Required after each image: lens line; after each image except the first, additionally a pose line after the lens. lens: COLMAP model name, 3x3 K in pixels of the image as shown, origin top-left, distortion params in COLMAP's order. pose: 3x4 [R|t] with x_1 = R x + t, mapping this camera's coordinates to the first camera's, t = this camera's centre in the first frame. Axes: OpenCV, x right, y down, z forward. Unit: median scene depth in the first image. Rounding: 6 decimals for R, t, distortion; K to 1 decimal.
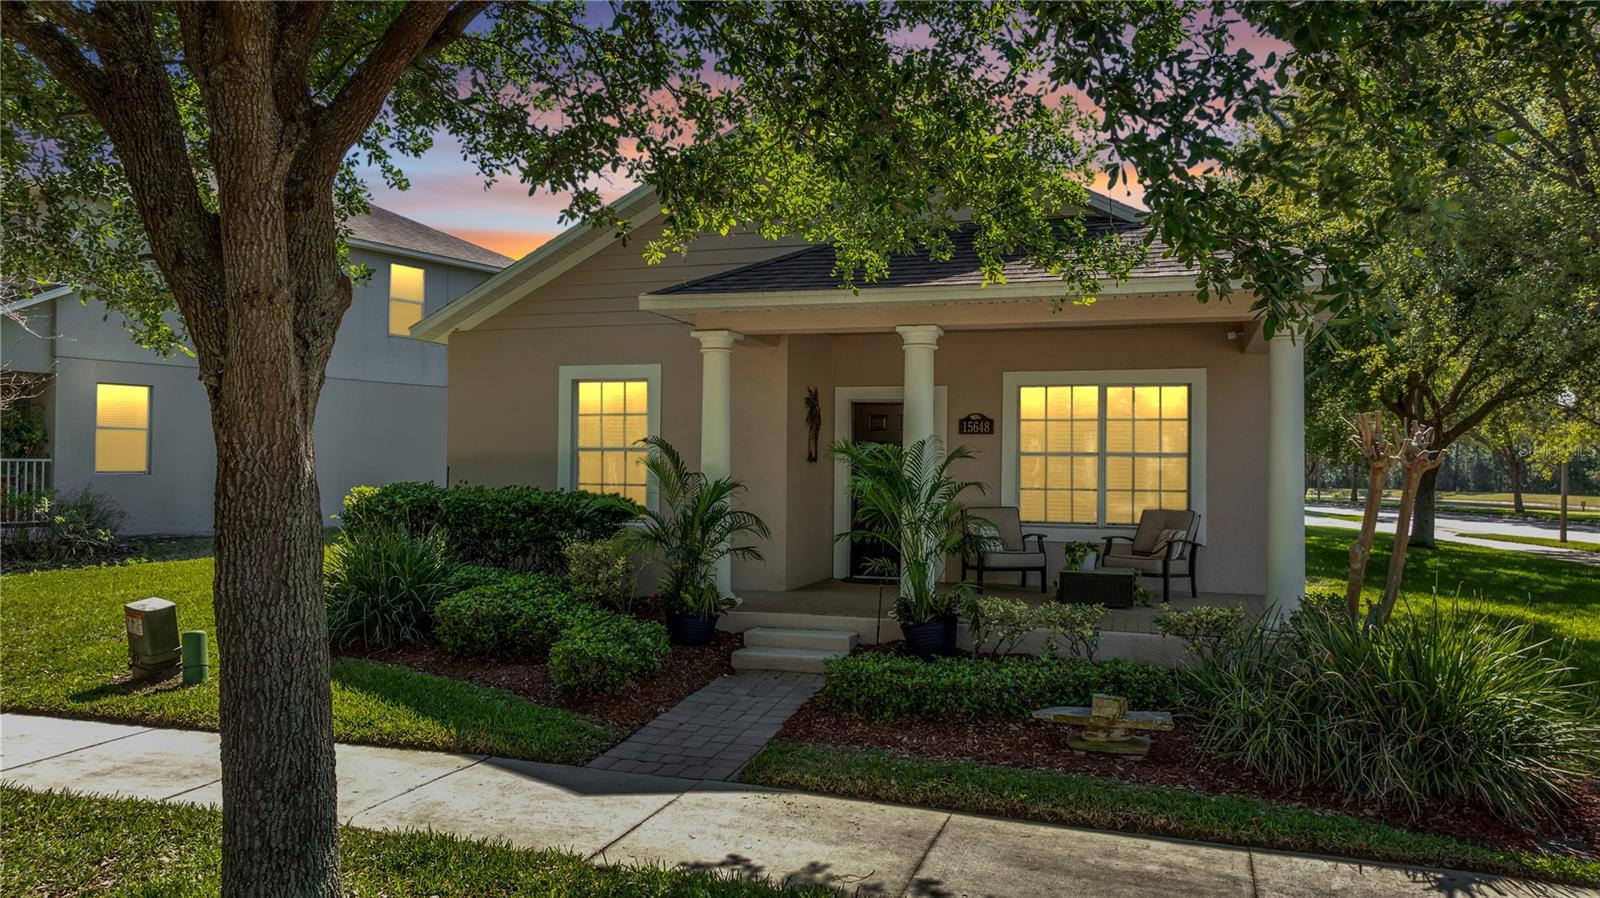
lens RADIAL K [[1124.2, 0, 799.2], [0, 1124.2, 446.8], [0, 0, 1]] dist [-0.033765, 0.025058]
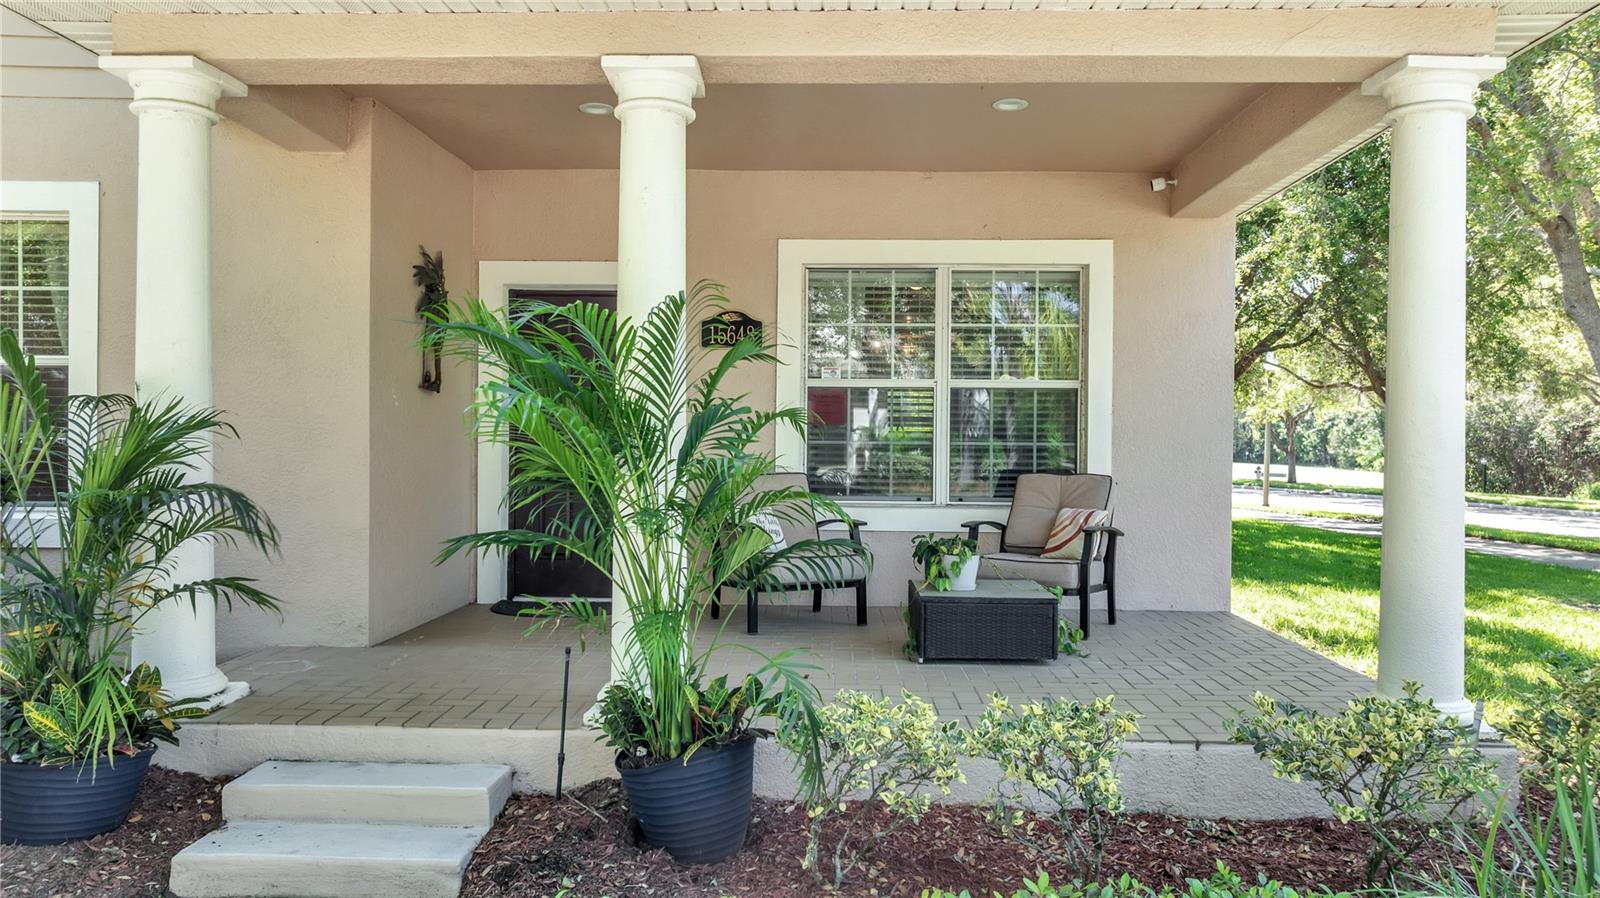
lens RADIAL K [[1124.2, 0, 804.0], [0, 1124.2, 446.0], [0, 0, 1]] dist [-0.033765, 0.025058]
pose [[0.958846, -0.002863, 0.283913, 0.034987], [-0.003873, 0.999724, 0.023162, 0.030424], [-0.283901, -0.023308, 0.958570, 0.517070]]
